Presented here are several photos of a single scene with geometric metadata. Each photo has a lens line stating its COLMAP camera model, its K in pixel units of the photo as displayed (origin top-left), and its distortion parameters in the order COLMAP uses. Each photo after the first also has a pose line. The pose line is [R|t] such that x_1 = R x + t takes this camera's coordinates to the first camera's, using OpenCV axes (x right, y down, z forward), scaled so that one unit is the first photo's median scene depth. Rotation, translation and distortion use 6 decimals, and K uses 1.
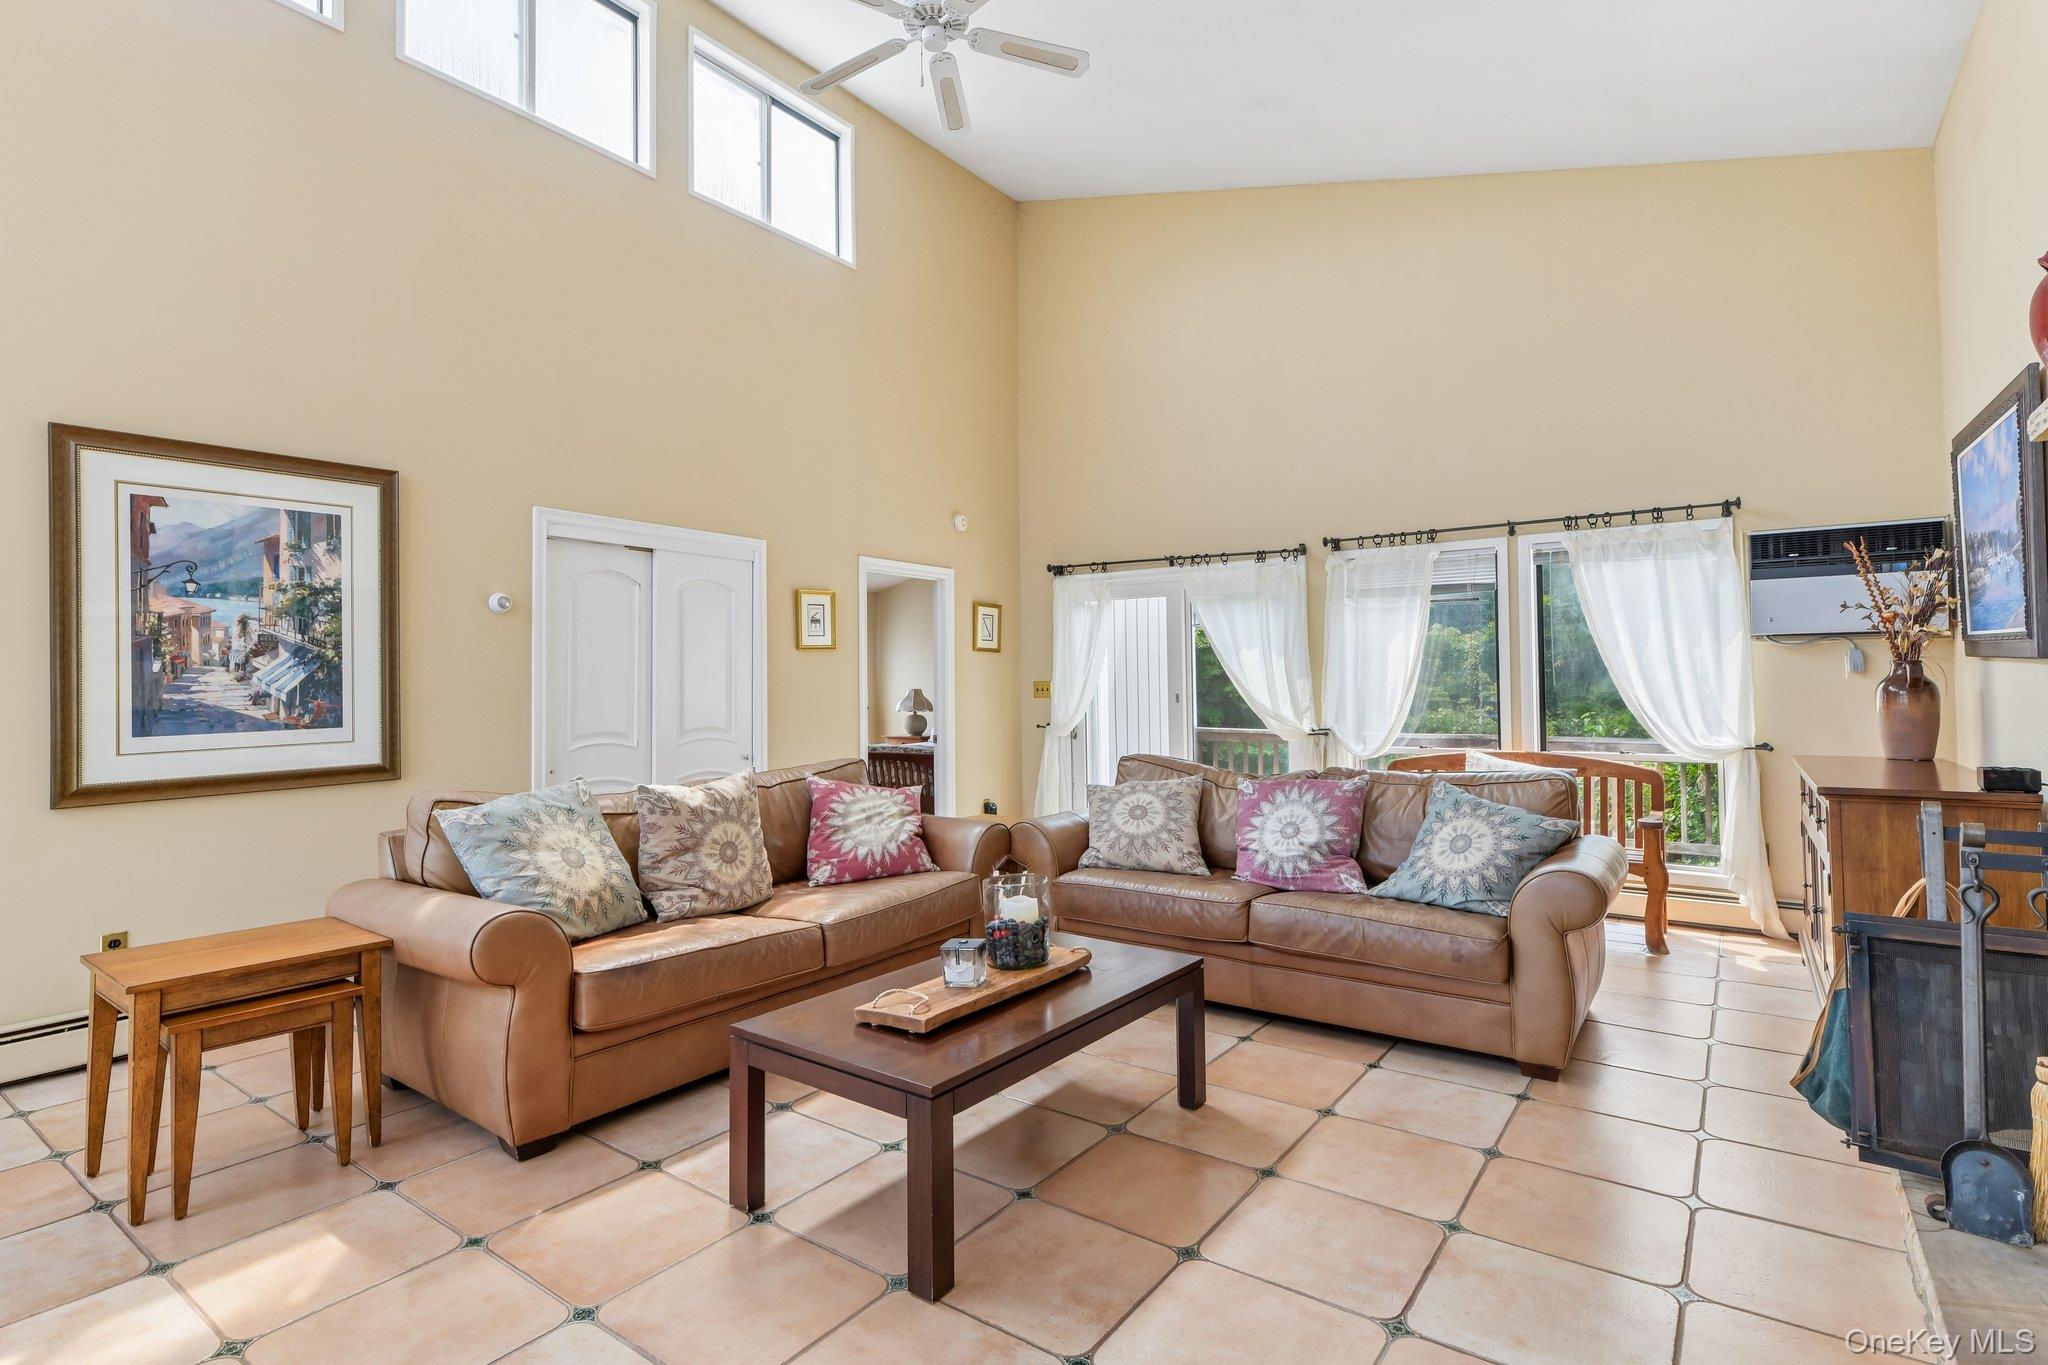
lens RADIAL K [[973.0, 0, 1004.0], [0, 973.0, 675.0], [0, 0, 1]] dist [0.003462, -0.002687]
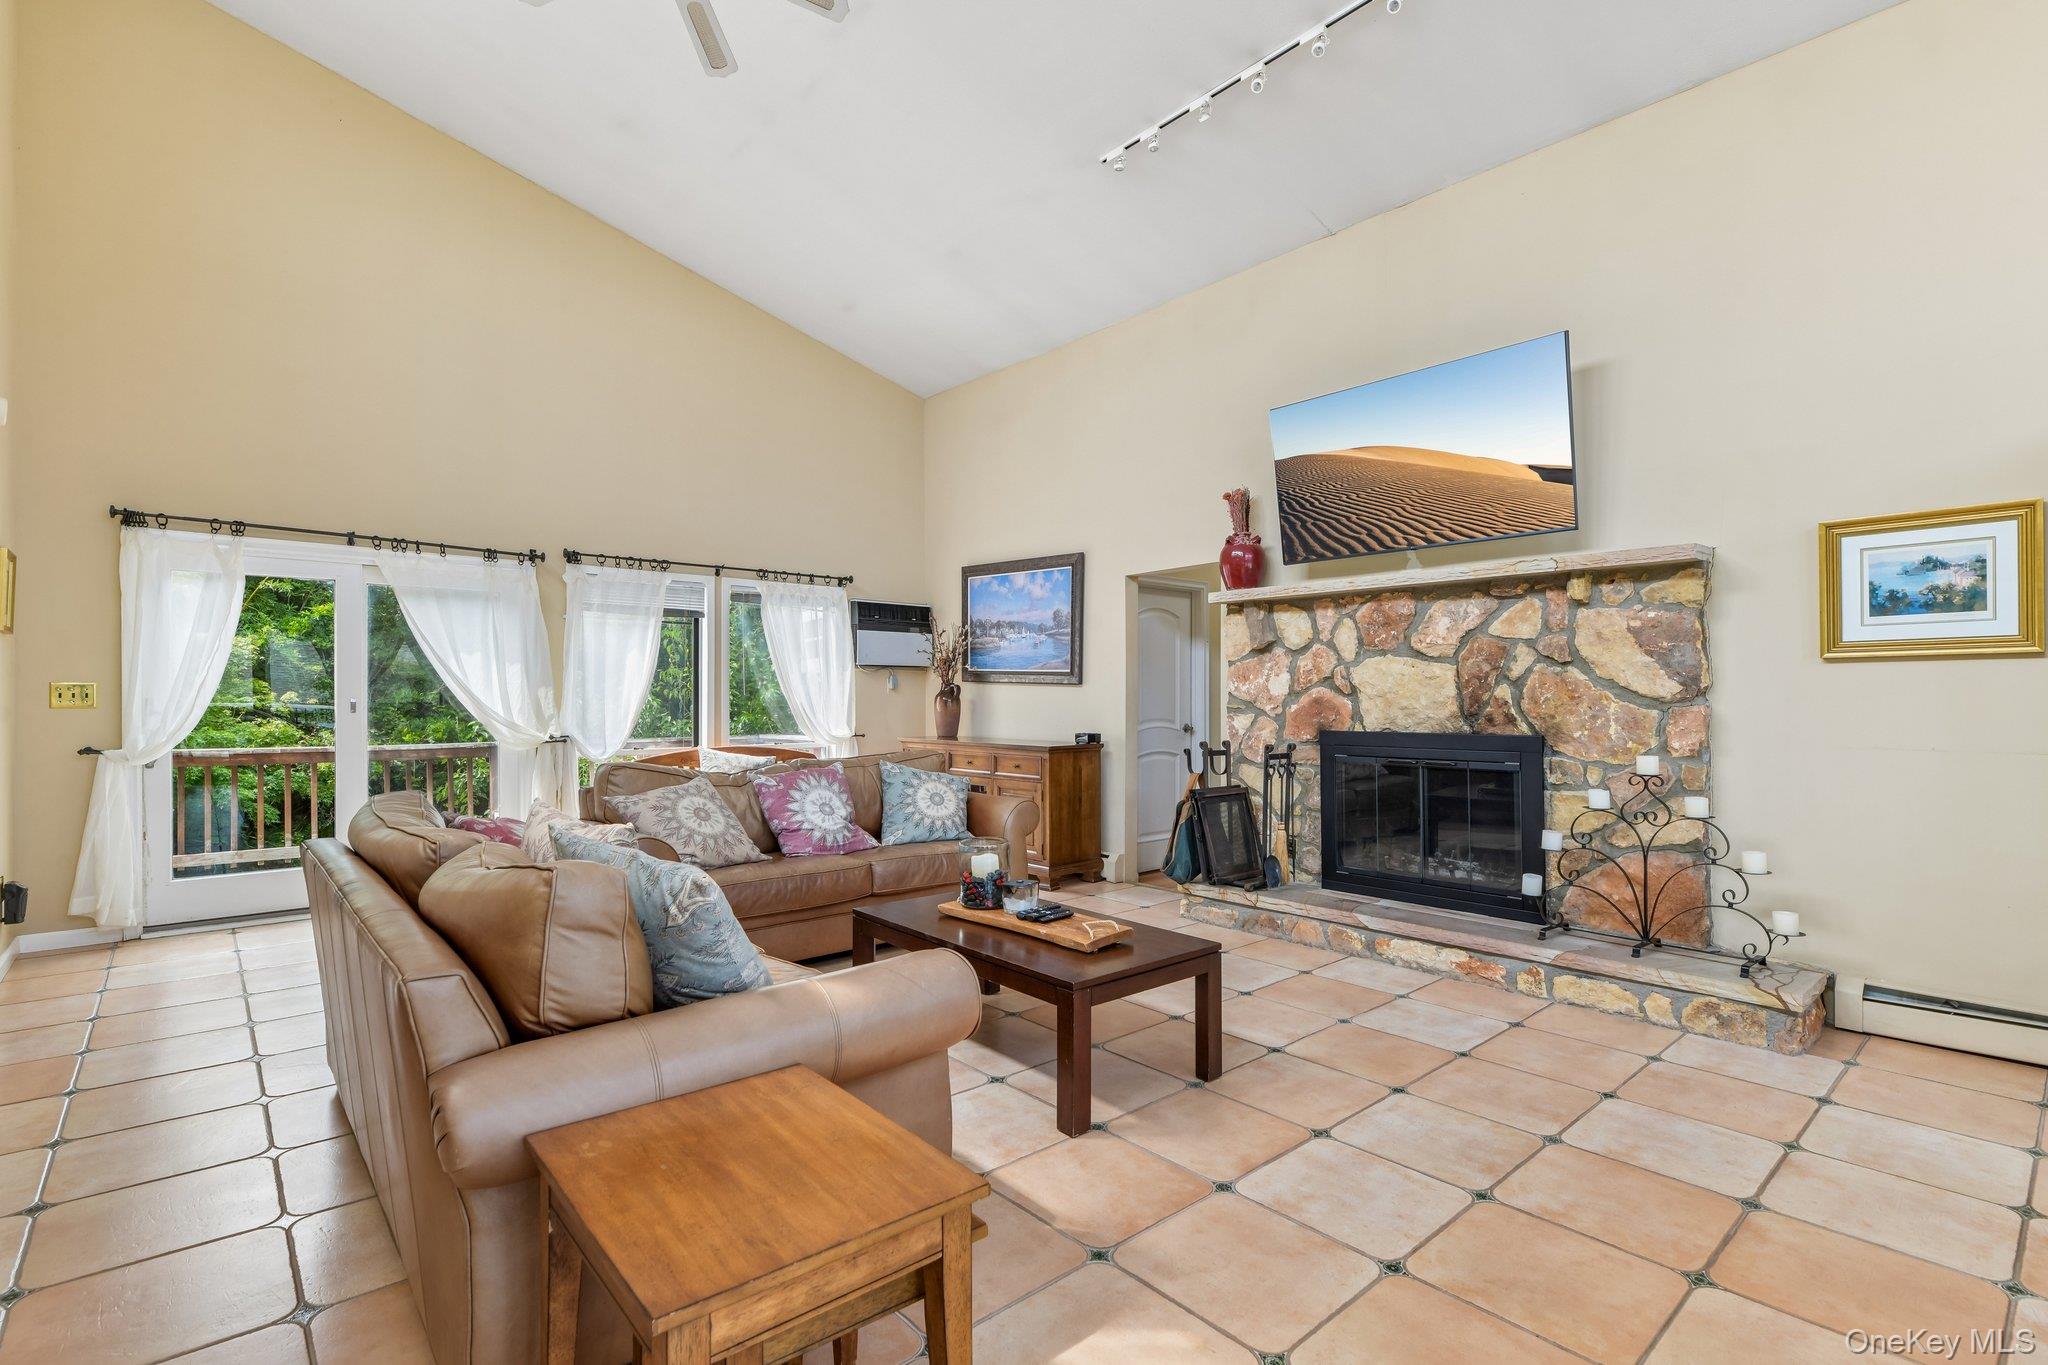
lens RADIAL K [[973.0, 0, 1016.8], [0, 973.0, 694.5], [0, 0, 1]] dist [0.003462, -0.002687]
pose [[0.210055, 0.013605, 0.977595, -0.613118], [-0.008081, 0.999893, -0.012179, 0.020440], [-0.977656, -0.005342, 0.210143, 0.363477]]
